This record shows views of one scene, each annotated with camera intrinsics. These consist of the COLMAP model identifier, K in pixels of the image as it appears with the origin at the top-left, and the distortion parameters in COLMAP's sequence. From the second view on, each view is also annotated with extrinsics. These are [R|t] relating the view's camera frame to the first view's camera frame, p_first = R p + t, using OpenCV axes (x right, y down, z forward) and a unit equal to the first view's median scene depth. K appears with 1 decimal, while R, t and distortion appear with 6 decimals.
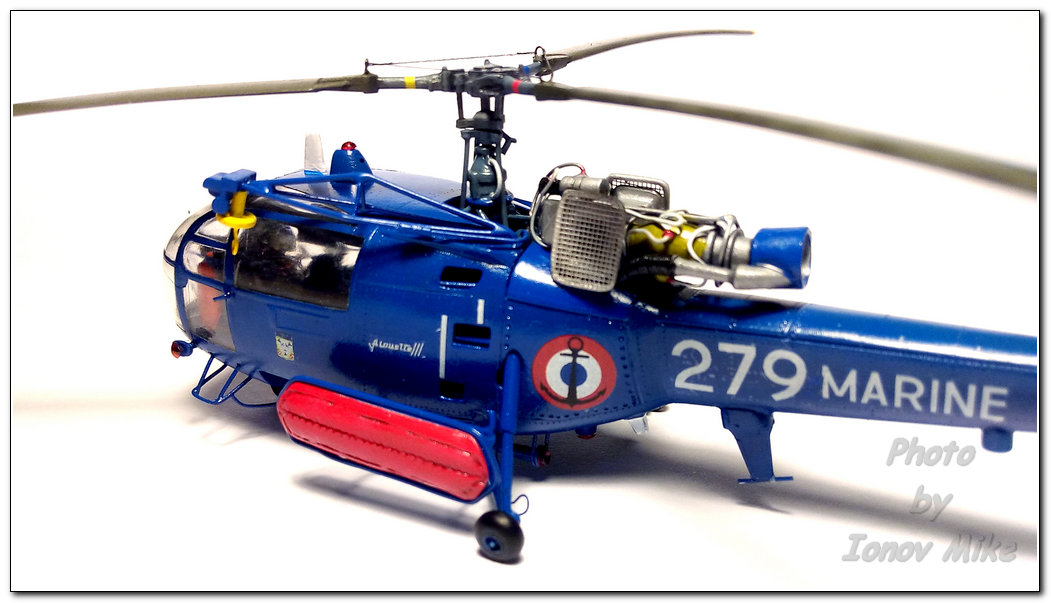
lens RADIAL K [[907.2, 0, 525.5], [0, 907.2, 301.5], [0, 0, 1]] dist [0.092559, -0.158133]
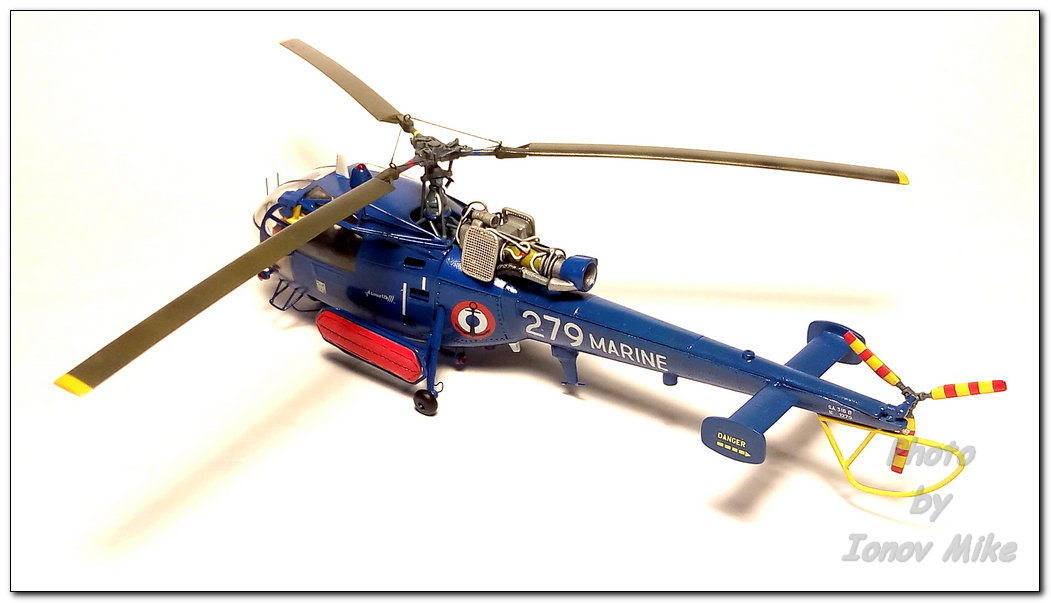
lens RADIAL K [[1045.2, 0, 514.1], [0, 1045.2, 298.9], [0, 0, 1]] dist [0.027727, 0.004672]
pose [[0.993120, 0.075186, -0.089780, 0.322506], [-0.055404, 0.977105, 0.205415, -0.401628], [0.103169, -0.199028, 0.974548, -1.041862]]
